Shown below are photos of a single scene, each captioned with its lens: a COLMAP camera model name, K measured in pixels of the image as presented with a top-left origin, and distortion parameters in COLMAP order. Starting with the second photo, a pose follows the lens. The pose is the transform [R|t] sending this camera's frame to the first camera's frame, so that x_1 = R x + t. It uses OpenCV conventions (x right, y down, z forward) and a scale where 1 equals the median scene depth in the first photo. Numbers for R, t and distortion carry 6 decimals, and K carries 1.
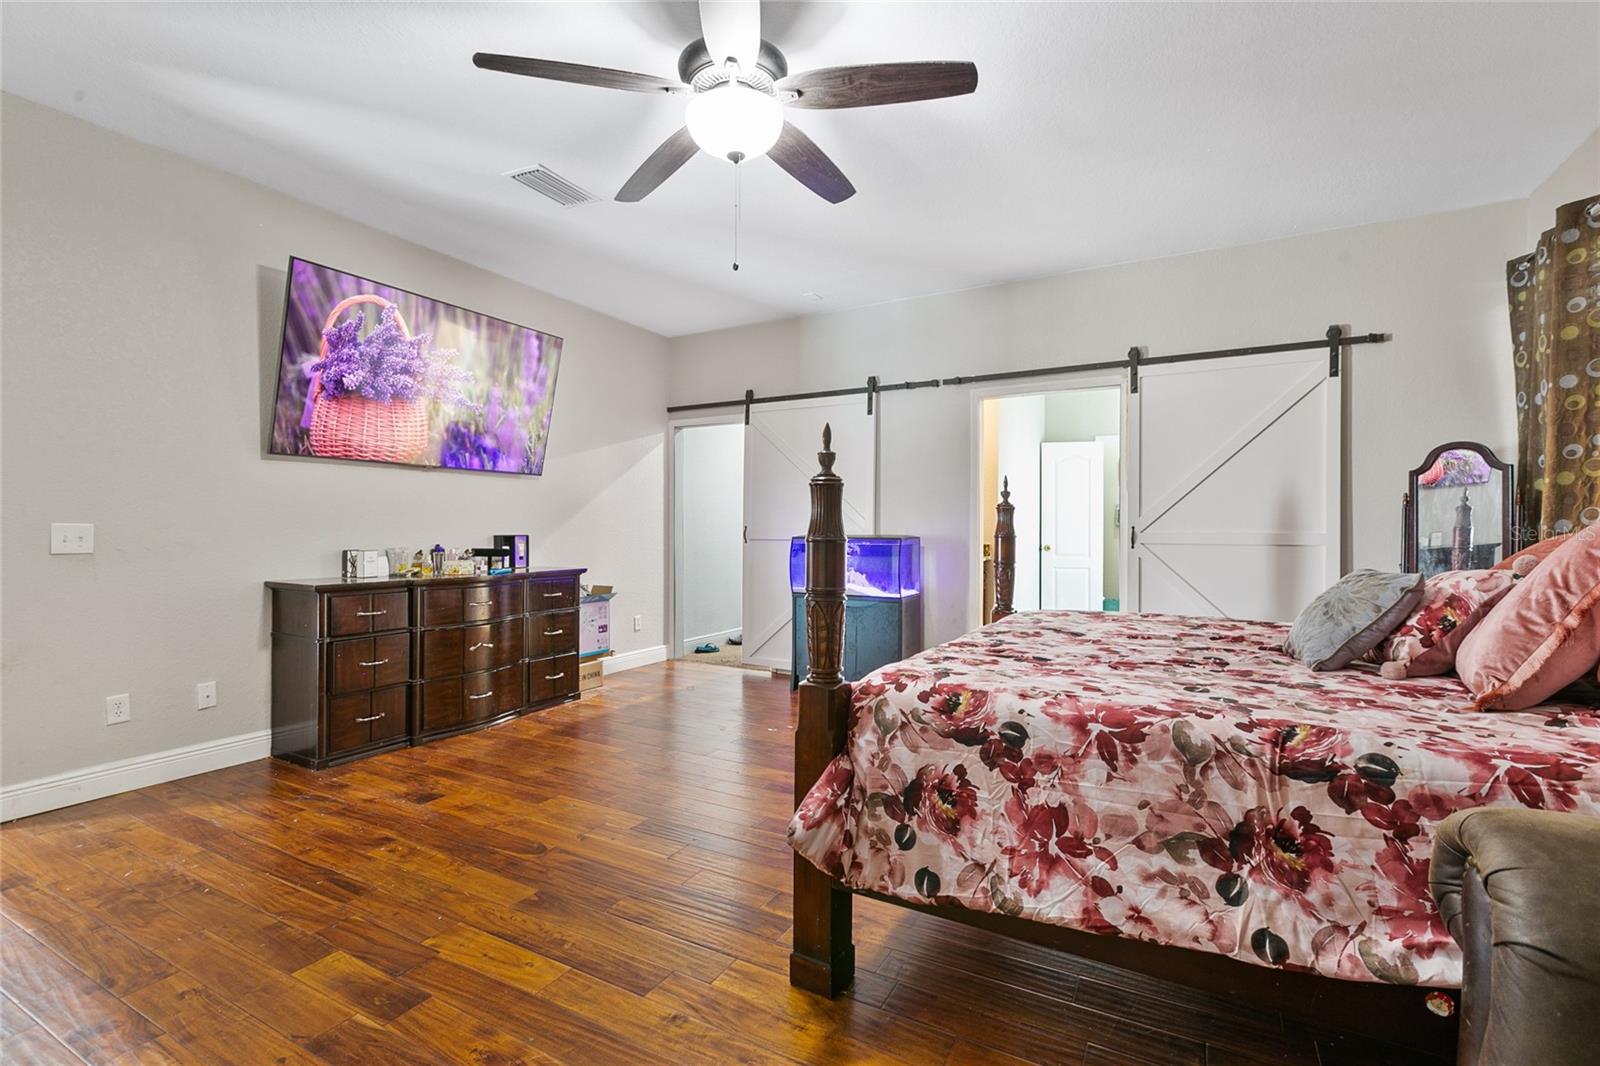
lens RADIAL K [[703.9, 0, 800.7], [0, 703.9, 539.3], [0, 0, 1]] dist [0.002882, -0.001933]
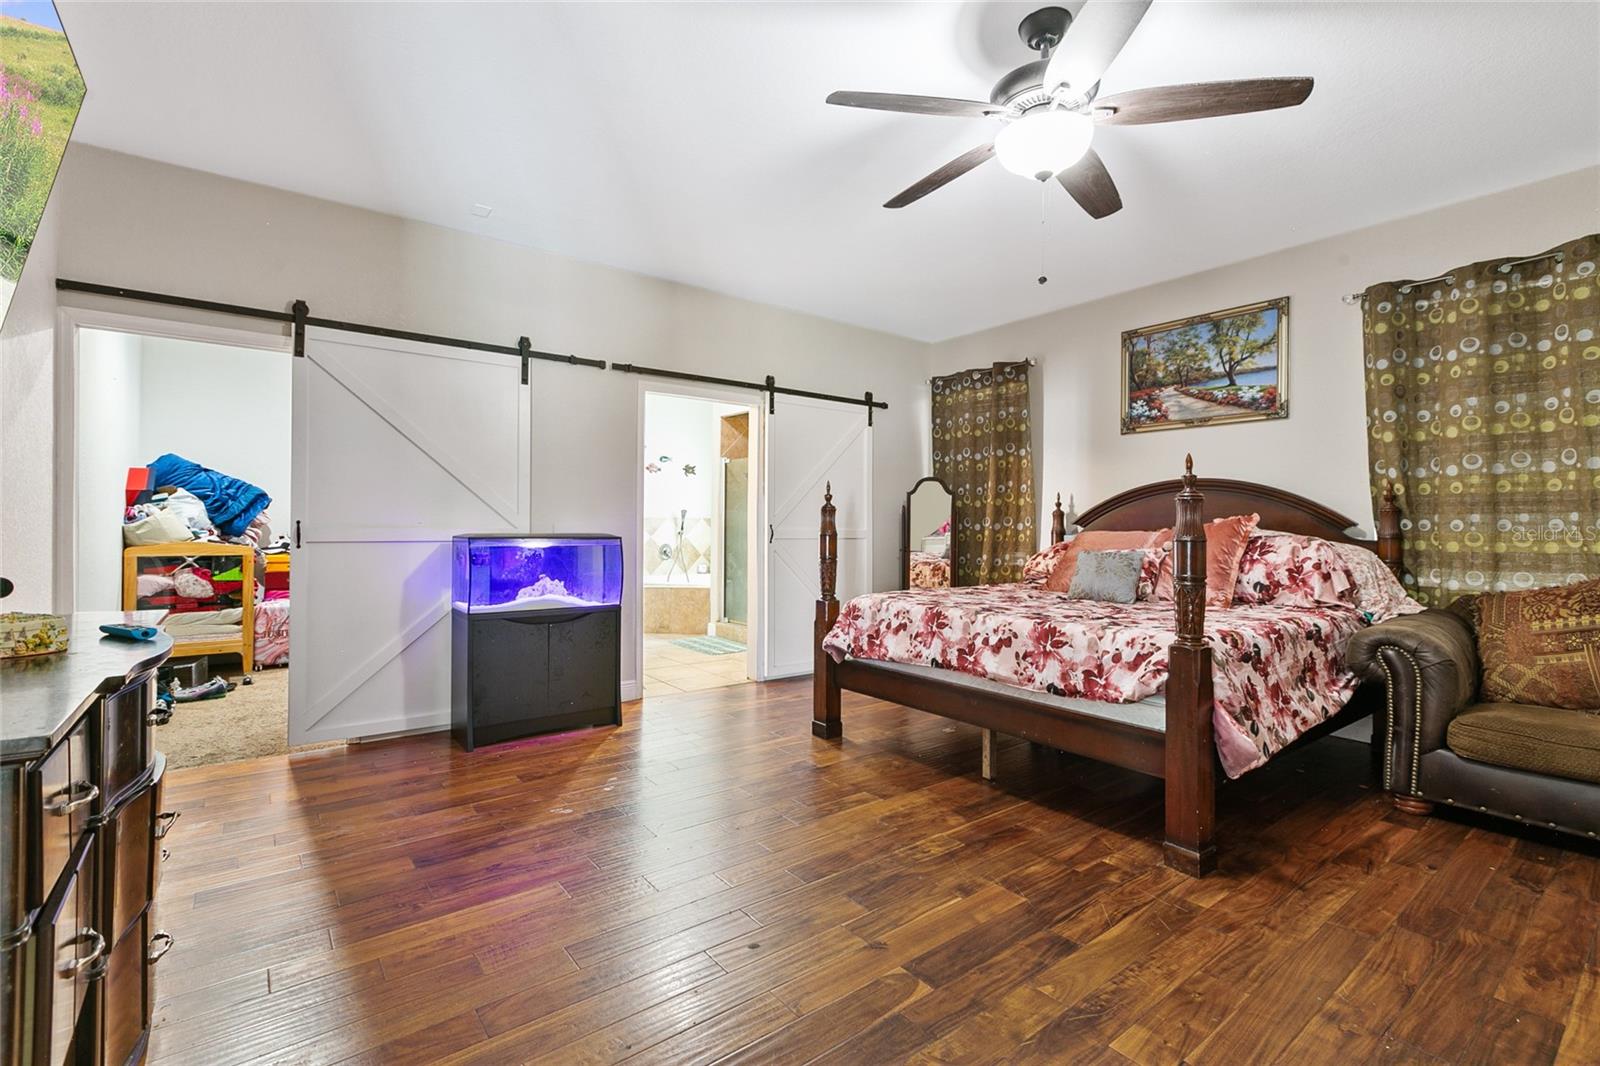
lens RADIAL K [[703.9, 0, 800.7], [0, 703.9, 539.3], [0, 0, 1]] dist [0.002882, -0.001933]
pose [[0.415264, -0.017406, 0.909534, -0.769657], [0.006632, 0.999848, 0.016106, -0.015210], [-0.909677, -0.000657, 0.415316, 0.571346]]
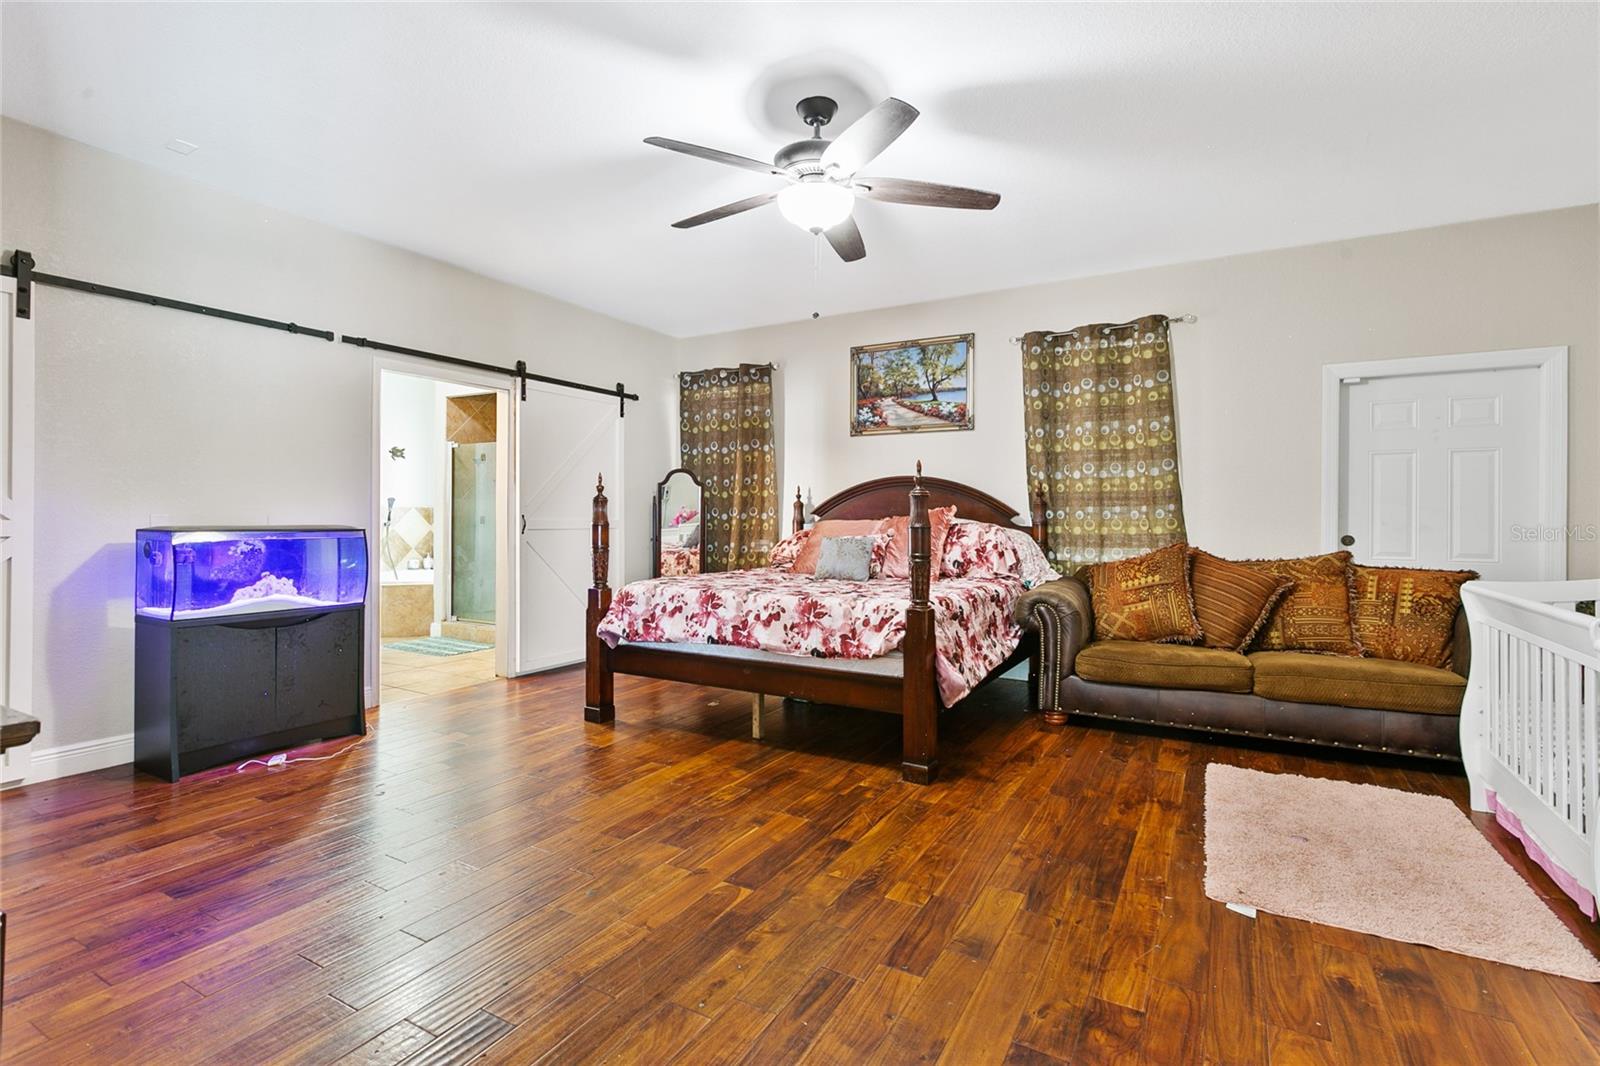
lens RADIAL K [[703.9, 0, 800.7], [0, 703.9, 539.3], [0, 0, 1]] dist [0.002882, -0.001933]
pose [[0.052436, -0.034630, 0.998024, -0.847318], [0.009459, 0.999371, 0.034180, -0.016580], [-0.998579, 0.007648, 0.052731, 0.600946]]
